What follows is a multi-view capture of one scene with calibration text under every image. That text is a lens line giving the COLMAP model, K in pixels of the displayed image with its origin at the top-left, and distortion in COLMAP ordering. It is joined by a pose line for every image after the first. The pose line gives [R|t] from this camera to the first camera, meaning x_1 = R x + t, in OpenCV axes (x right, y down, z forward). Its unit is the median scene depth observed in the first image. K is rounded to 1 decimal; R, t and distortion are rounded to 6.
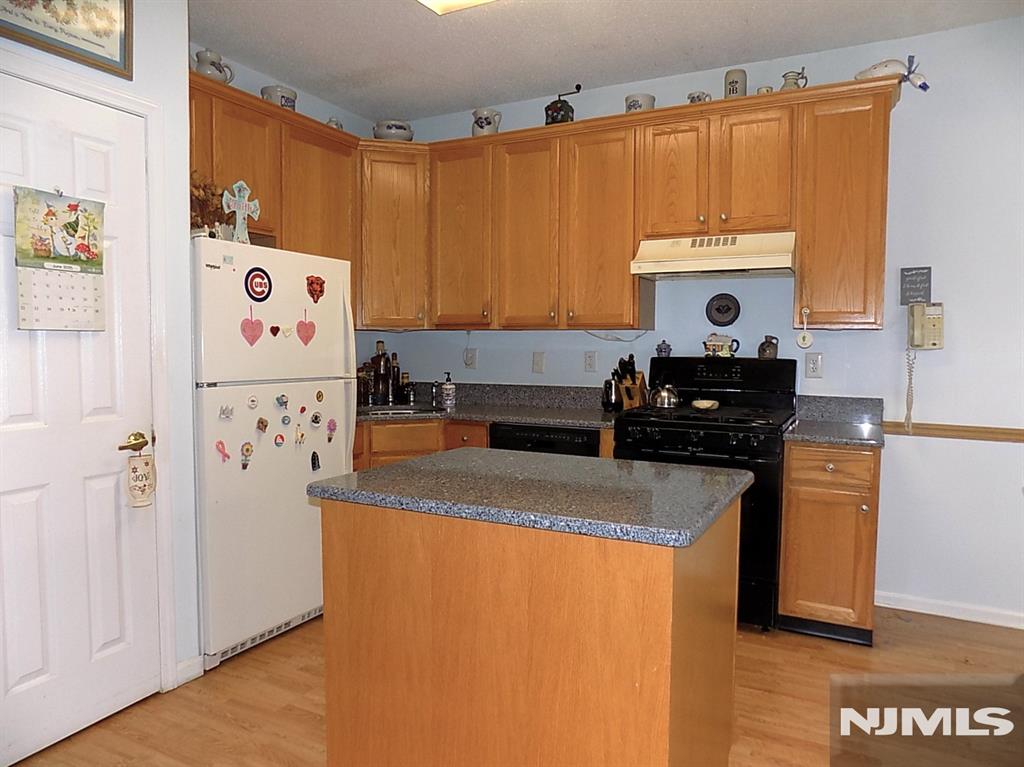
lens RADIAL K [[691.3, 0, 519.1], [0, 691.3, 376.8], [0, 0, 1]] dist [-0.079970, 0.084193]
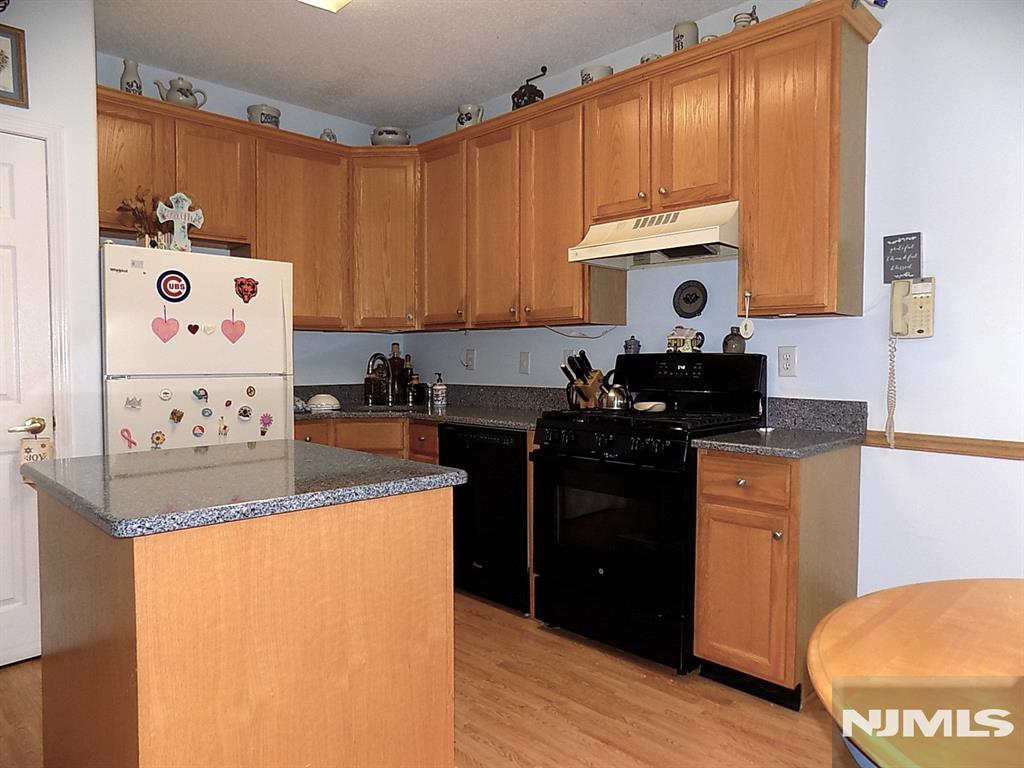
lens RADIAL K [[691.3, 0, 519.1], [0, 691.3, 377.3], [0, 0, 1]] dist [-0.079970, 0.084193]
pose [[0.952627, 0.001744, -0.304136, 0.372925], [-0.007509, 0.999814, -0.017788, 0.019687], [0.304049, 0.019229, 0.952462, 0.112235]]
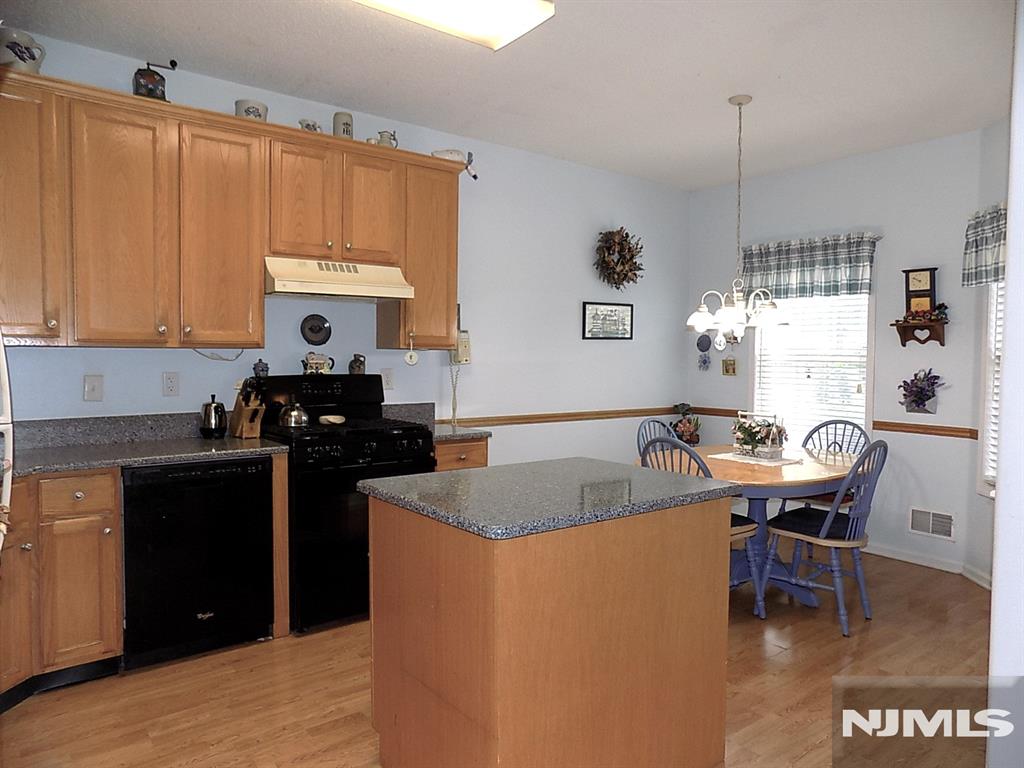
lens RADIAL K [[691.3, 0, 519.1], [0, 691.3, 377.3], [0, 0, 1]] dist [-0.079970, 0.084193]
pose [[0.417925, -0.031384, 0.907939, -0.561178], [0.043440, 0.998950, 0.014534, -0.027470], [-0.907442, 0.033367, 0.418850, 0.288384]]
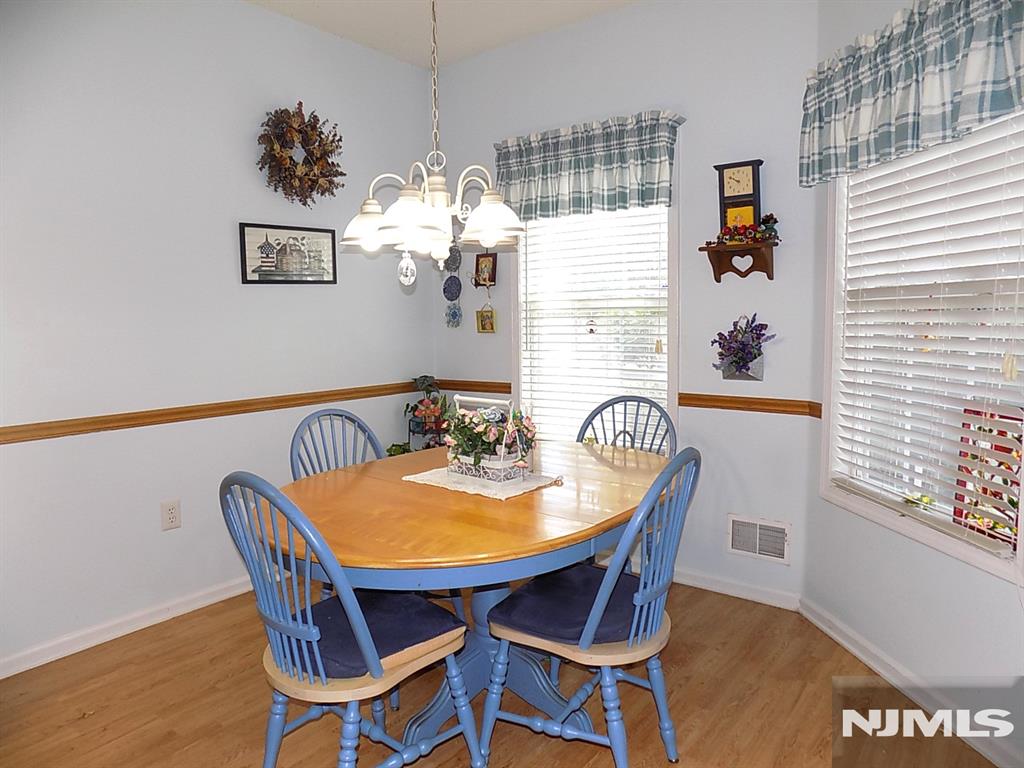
lens RADIAL K [[698.2, 0, 512.0], [0, 698.2, 384.0], [0, 0, 1]] dist [-0.099204, 0.170147]
pose [[0.194349, -0.103464, 0.975461, 0.002848], [0.072760, 0.993203, 0.090849, -0.005181], [-0.978230, 0.053318, 0.200556, 0.250540]]
